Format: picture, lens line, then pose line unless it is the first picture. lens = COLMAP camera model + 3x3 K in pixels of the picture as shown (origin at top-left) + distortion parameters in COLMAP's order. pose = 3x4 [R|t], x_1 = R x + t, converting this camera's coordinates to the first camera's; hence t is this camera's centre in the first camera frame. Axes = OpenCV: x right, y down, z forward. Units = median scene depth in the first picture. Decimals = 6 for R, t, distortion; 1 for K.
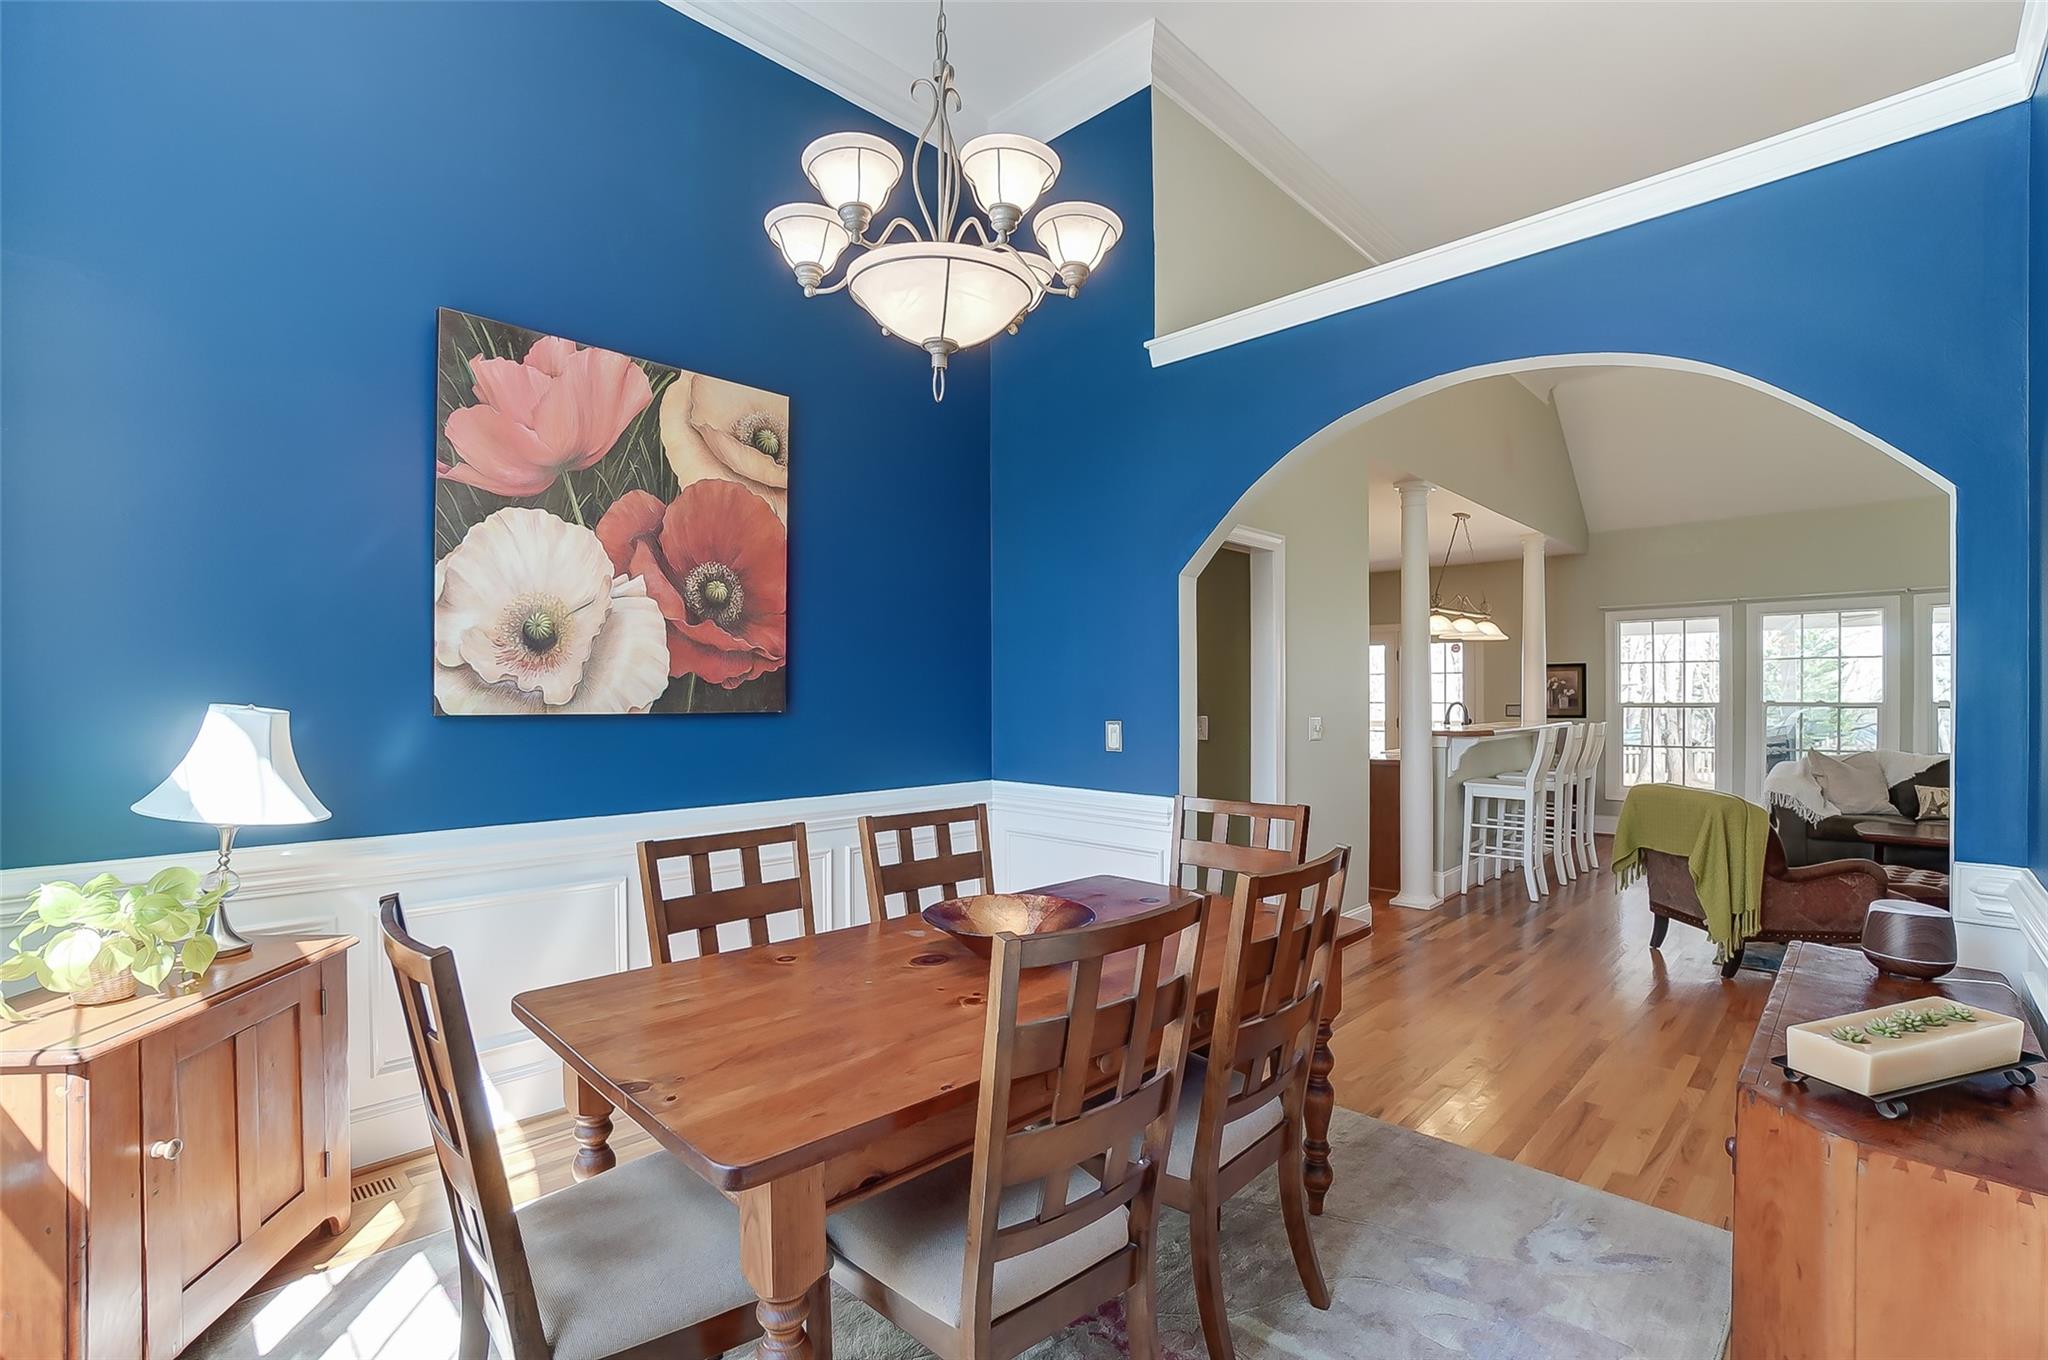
lens RADIAL K [[913.7, 0, 1000.3], [0, 913.7, 682.6], [0, 0, 1]] dist [-0.060652, 0.022652]
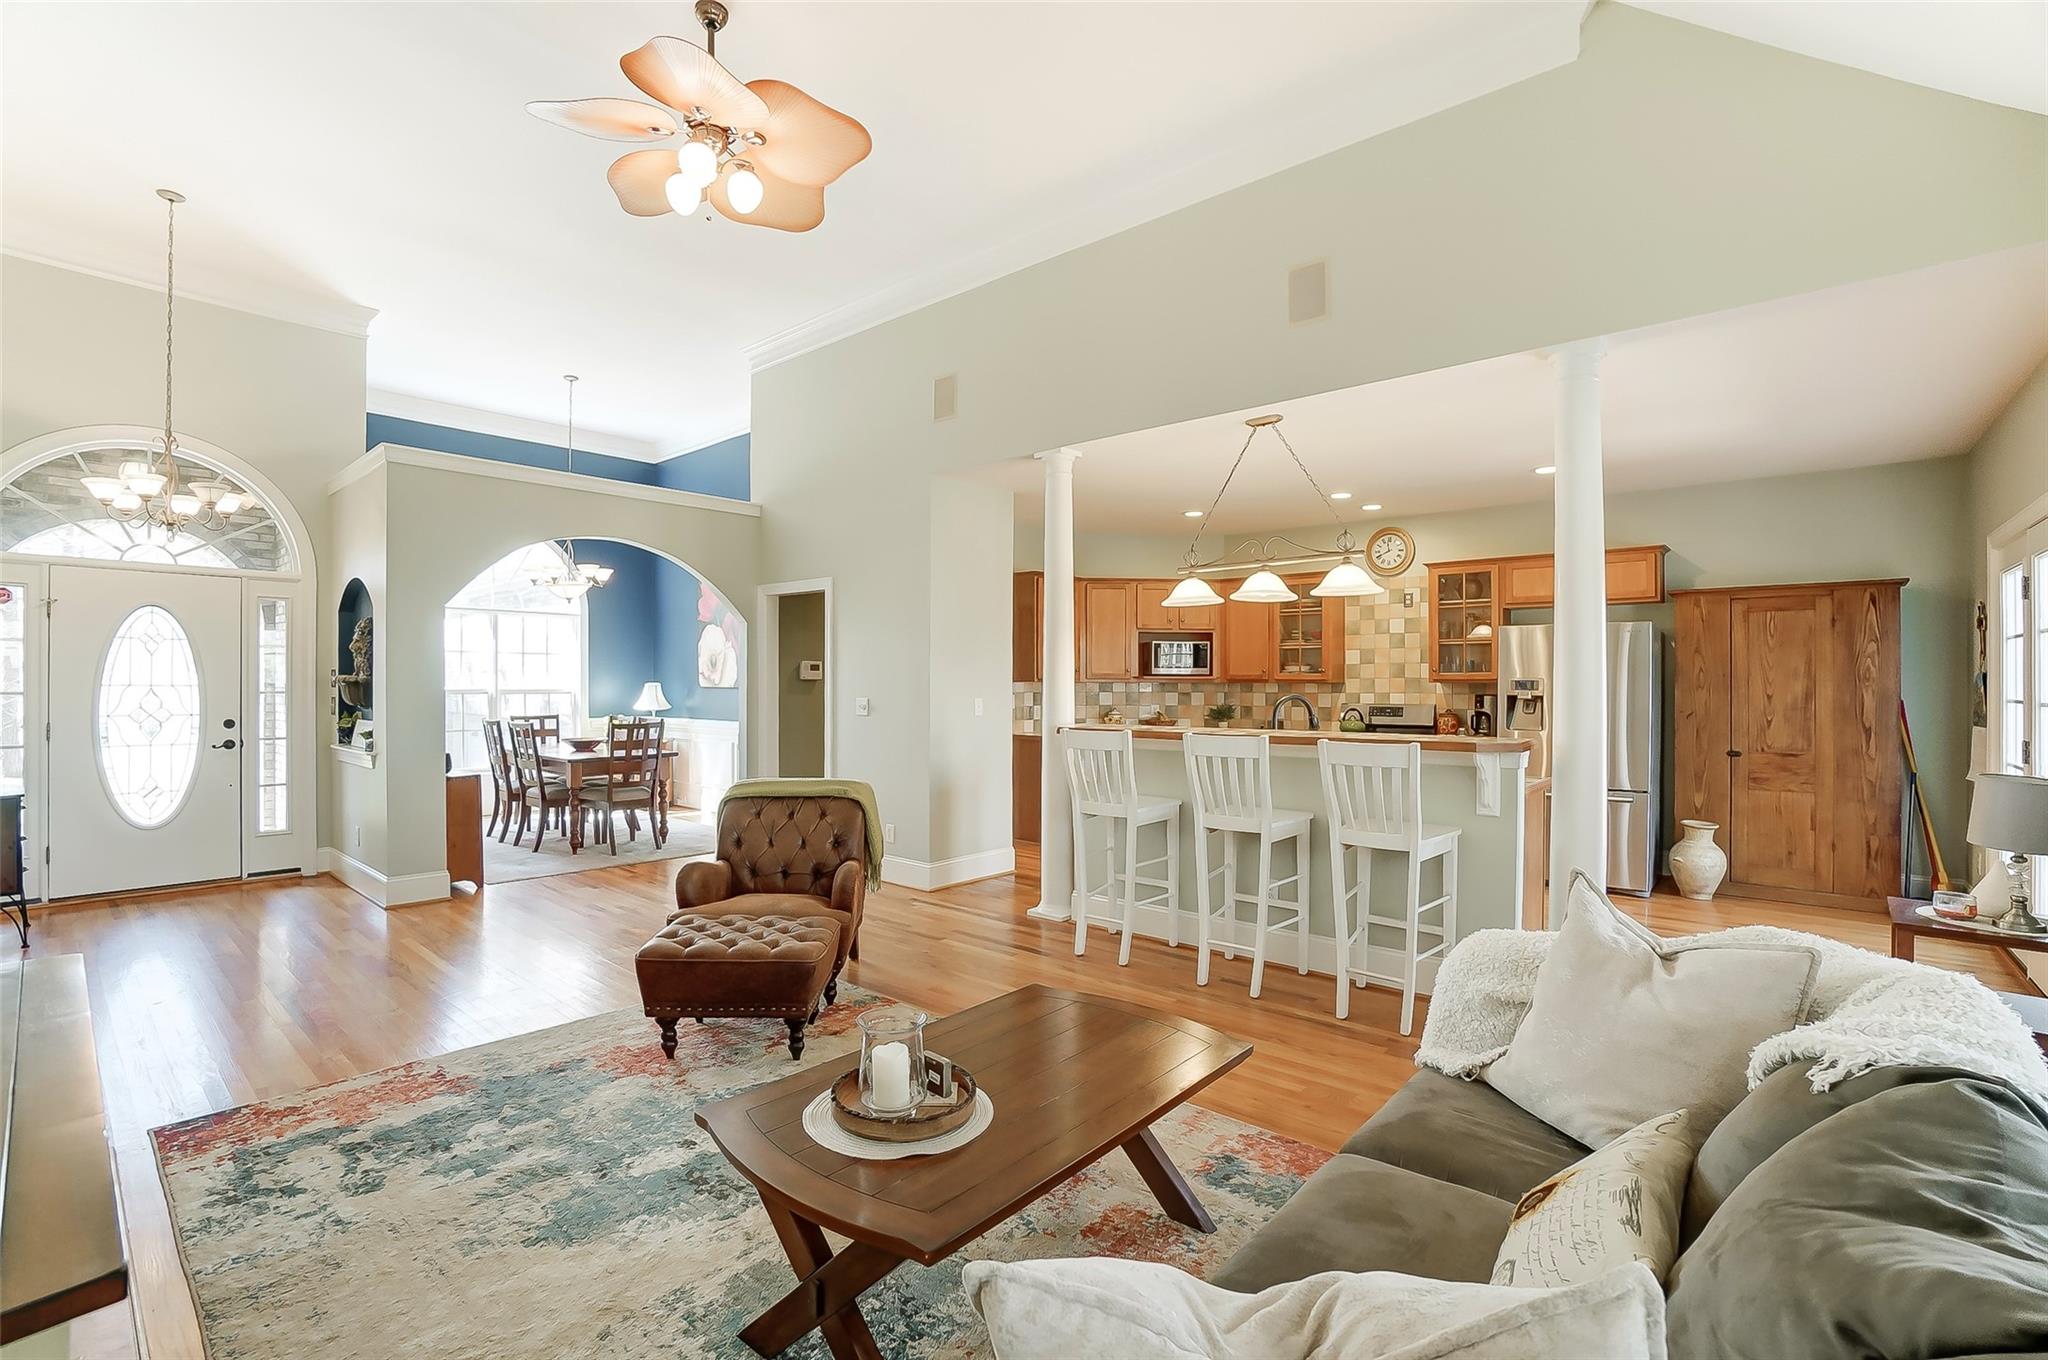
lens RADIAL K [[913.7, 0, 1000.3], [0, 913.7, 682.6], [0, 0, 1]] dist [-0.060652, 0.022652]
pose [[0.057467, 0.006063, -0.998329, 1.020262], [0.014244, 0.999875, 0.006892, 0.004498], [0.998246, -0.014616, 0.057374, 0.664142]]
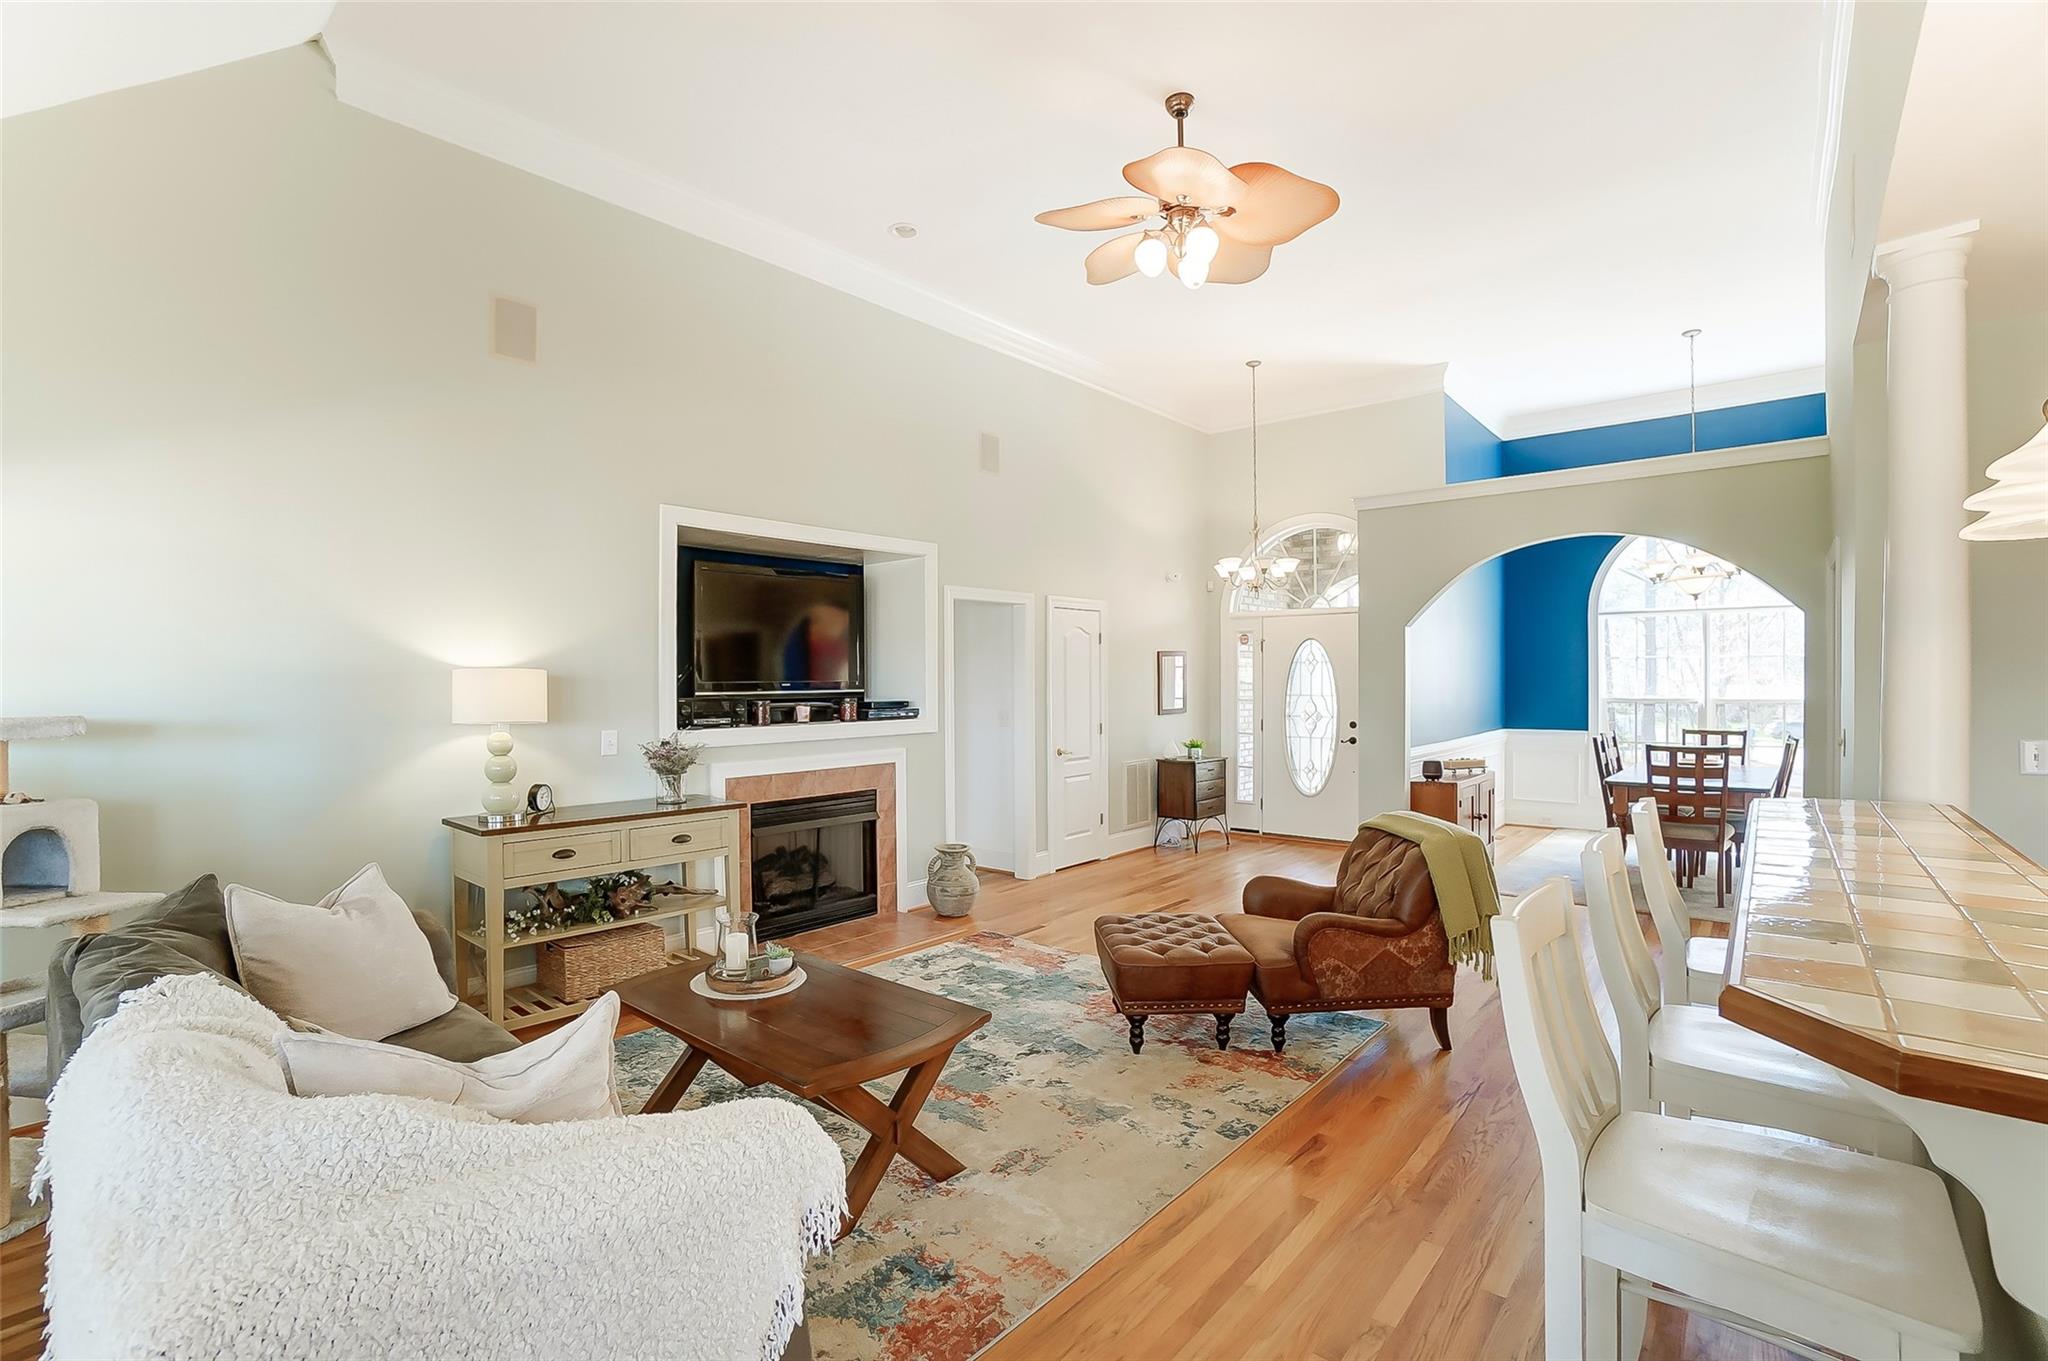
lens RADIAL K [[926.5, 0, 989.6], [0, 926.5, 690.7], [0, 0, 1]] dist [-0.064453, 0.022788]
pose [[-0.998171, 0.013652, -0.058887, 0.702938], [0.014016, 0.999885, -0.005779, -0.002280], [0.058801, -0.006594, -0.998248, 1.047516]]
